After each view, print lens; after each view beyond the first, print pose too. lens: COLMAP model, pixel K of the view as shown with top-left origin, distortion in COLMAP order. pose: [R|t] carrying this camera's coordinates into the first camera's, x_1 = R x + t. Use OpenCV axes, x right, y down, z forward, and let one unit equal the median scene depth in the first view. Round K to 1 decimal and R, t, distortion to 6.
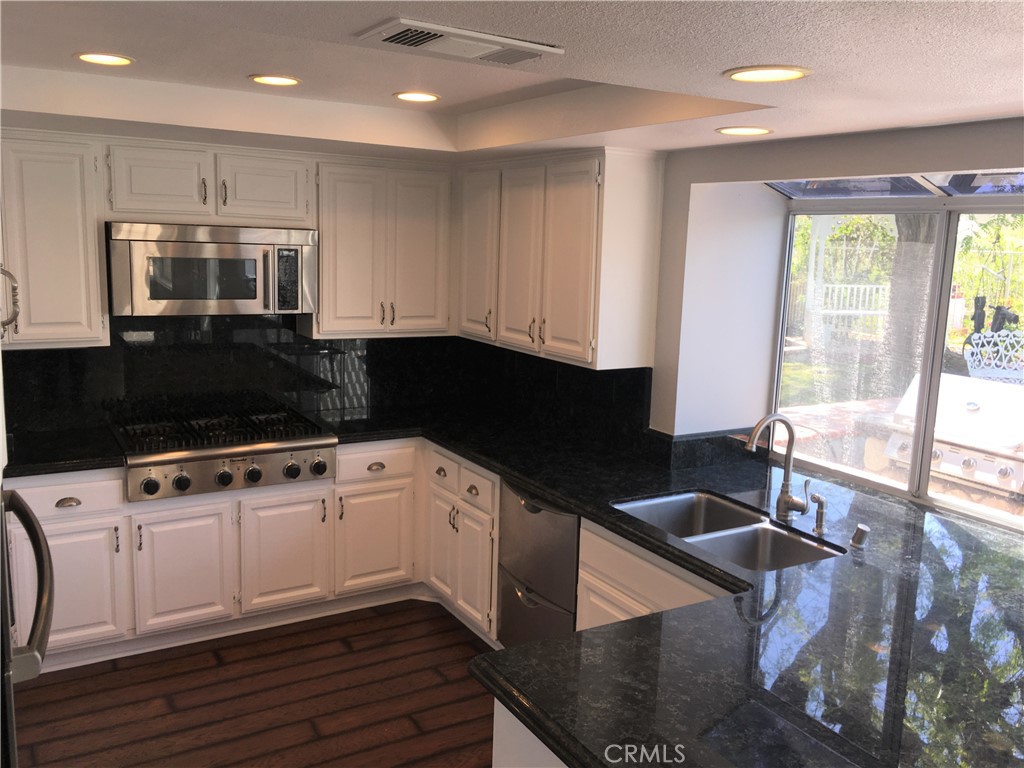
lens RADIAL K [[878.7, 0, 512.0], [0, 878.7, 384.0], [0, 0, 1]] dist [0.087682, -0.104528]
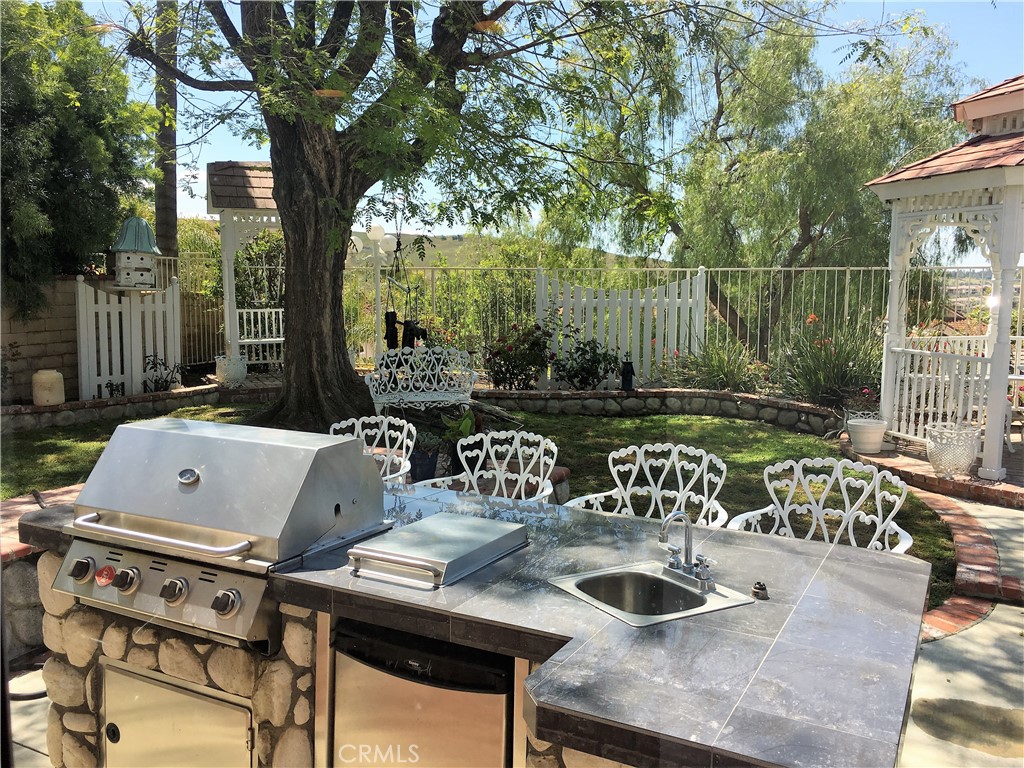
lens RADIAL K [[878.7, 0, 512.0], [0, 878.7, 384.0], [0, 0, 1]] dist [0.087682, -0.104528]
pose [[0.859465, -0.091770, 0.502890, 0.186350], [0.114190, 0.993362, -0.013884, -0.000475], [-0.498277, 0.069358, 0.864239, 0.192593]]
